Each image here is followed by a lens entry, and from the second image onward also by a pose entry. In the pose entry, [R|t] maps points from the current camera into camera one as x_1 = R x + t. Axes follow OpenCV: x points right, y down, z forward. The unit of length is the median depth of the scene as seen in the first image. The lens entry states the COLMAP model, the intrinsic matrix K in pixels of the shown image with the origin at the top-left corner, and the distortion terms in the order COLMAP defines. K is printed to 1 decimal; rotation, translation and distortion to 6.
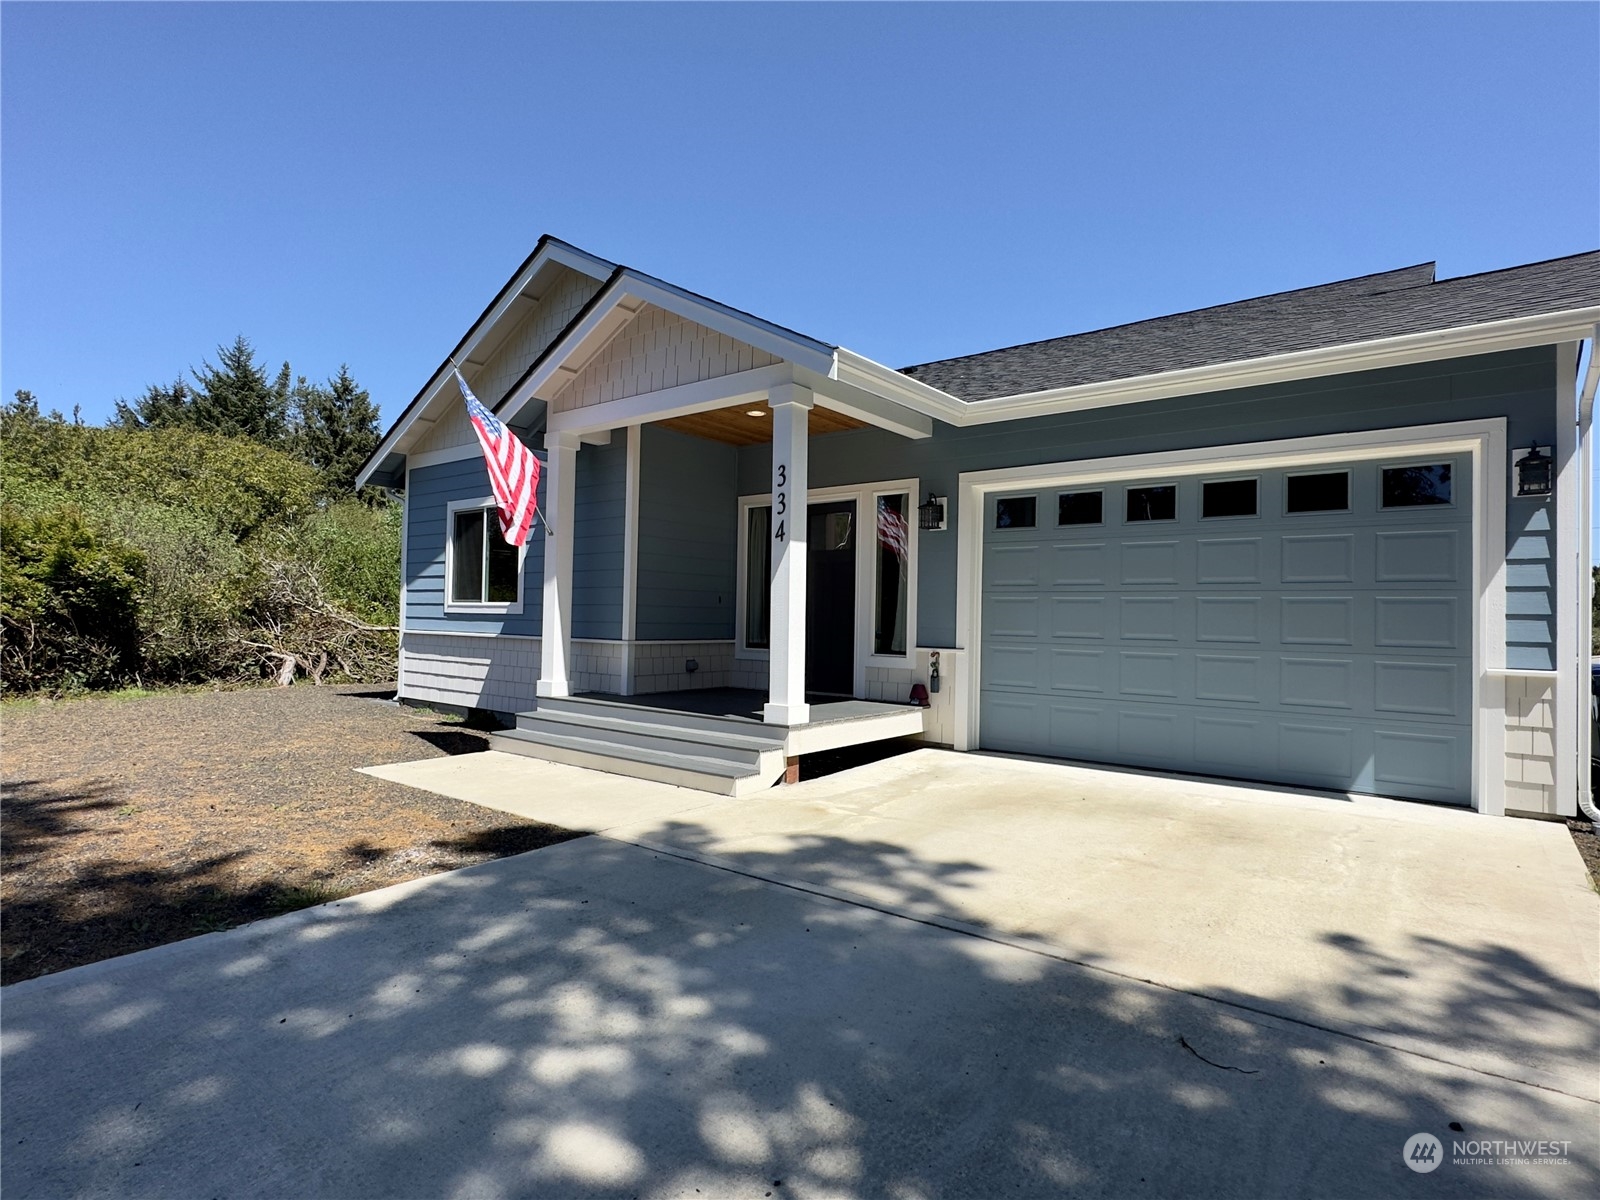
lens RADIAL K [[824.3, 0, 800.0], [0, 824.3, 600.0], [0, 0, 1]] dist [-0.002435, 0.000458]
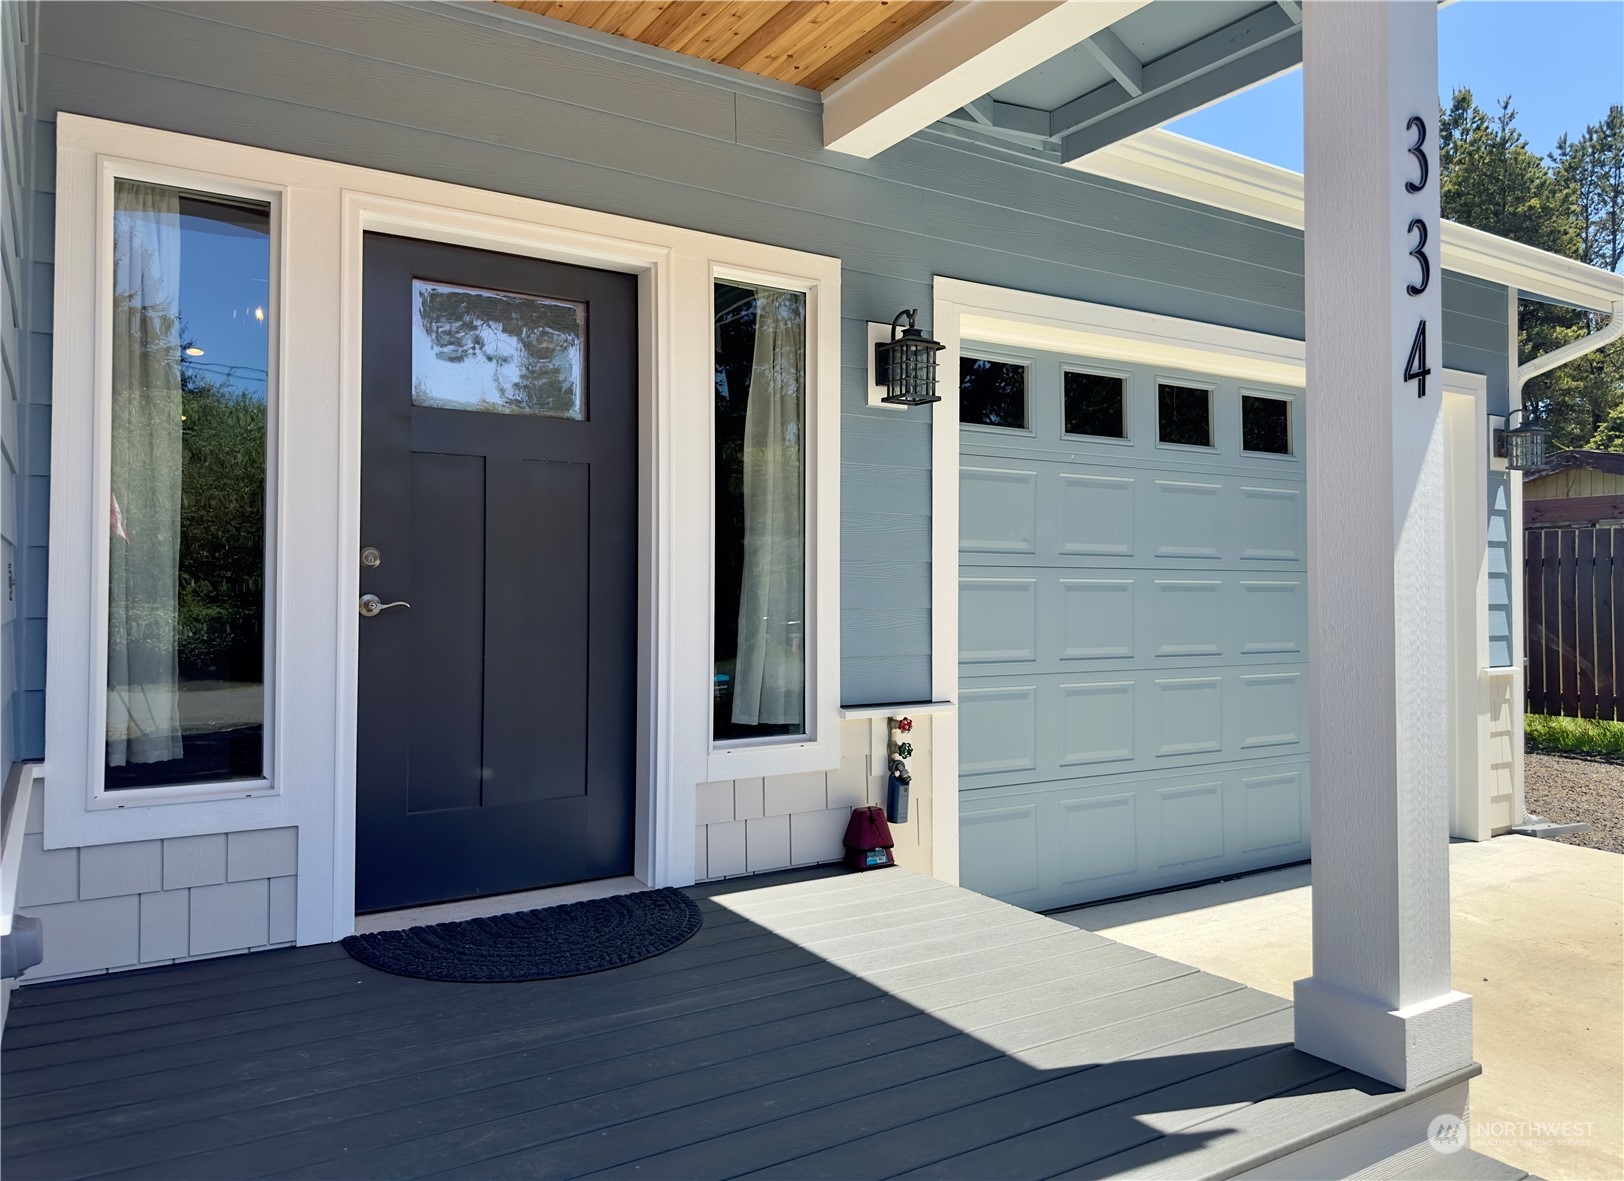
lens RADIAL K [[1157.2, 0, 816.5], [0, 1157.2, 570.5], [0, 0, 1]] dist [0.038153, -0.000623]
pose [[0.335727, -0.001701, 0.941958, -0.438050], [-0.017924, 0.999806, 0.008194, -0.012944], [-0.941789, -0.019635, 0.335632, 1.018208]]
